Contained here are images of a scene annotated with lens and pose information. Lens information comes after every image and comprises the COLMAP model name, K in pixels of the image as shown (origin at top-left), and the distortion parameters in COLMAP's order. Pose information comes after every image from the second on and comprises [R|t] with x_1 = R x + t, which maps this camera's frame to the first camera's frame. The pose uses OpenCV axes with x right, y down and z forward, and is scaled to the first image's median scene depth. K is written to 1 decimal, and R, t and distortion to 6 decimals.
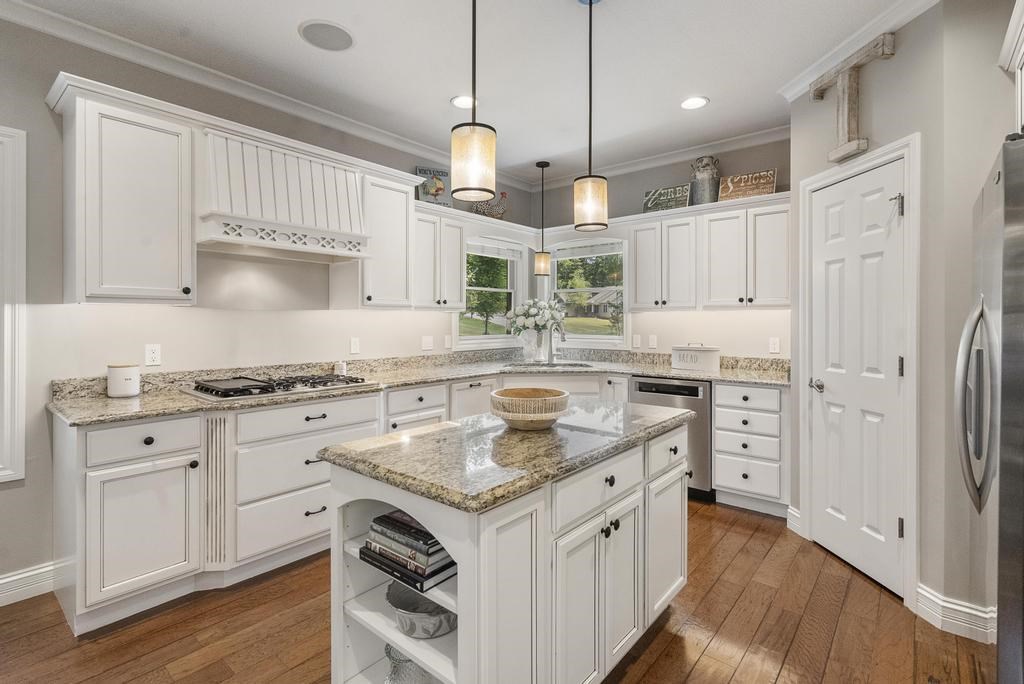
lens RADIAL K [[484.3, 0, 510.4], [0, 484.3, 326.2], [0, 0, 1]] dist [0.000210, 0.000060]
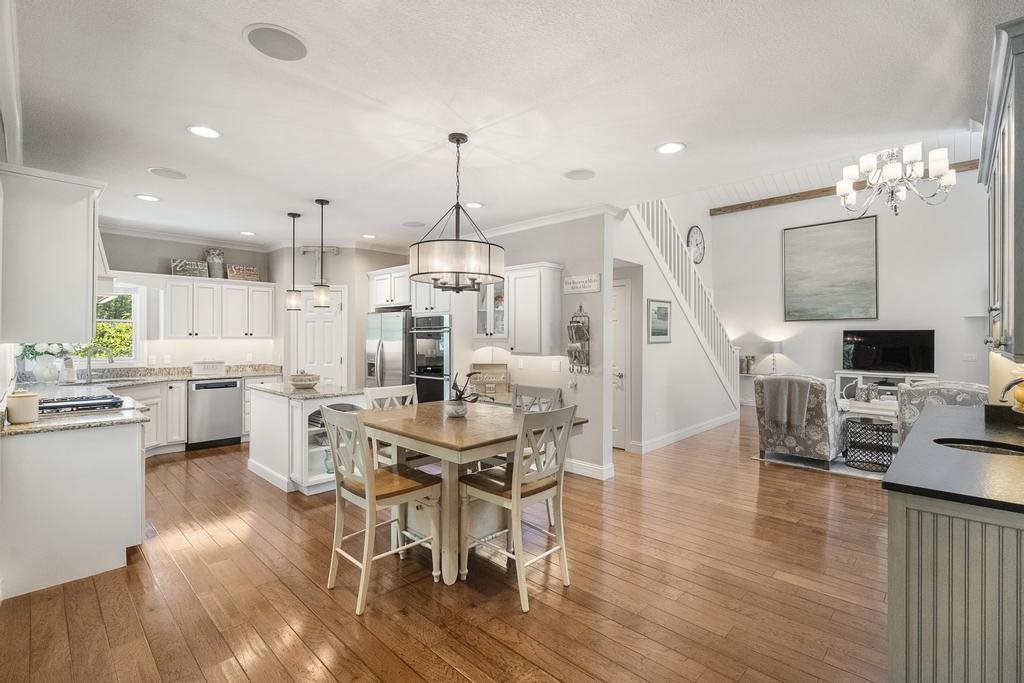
lens RADIAL K [[471.6, 0, 510.7], [0, 471.6, 333.5], [0, 0, 1]] dist [0.000057, -0.000038]
pose [[0.067264, 0.011335, 0.997671, -1.327130], [0.009742, 0.999880, -0.012017, -0.025273], [-0.997688, 0.010528, 0.067145, -0.161136]]
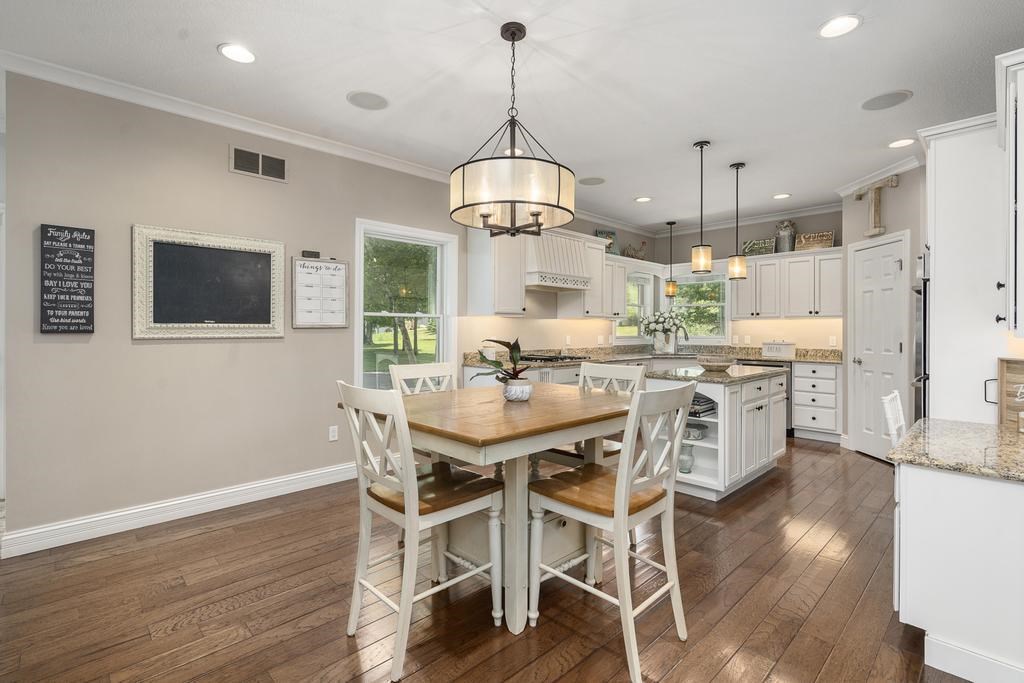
lens RADIAL K [[471.6, 0, 510.7], [0, 471.6, 333.5], [0, 0, 1]] dist [0.000057, -0.000038]
pose [[0.994553, 0.001909, -0.104215, -0.360889], [-0.002283, 0.999991, -0.003468, 0.023993], [0.104207, 0.003687, 0.994549, -0.680454]]
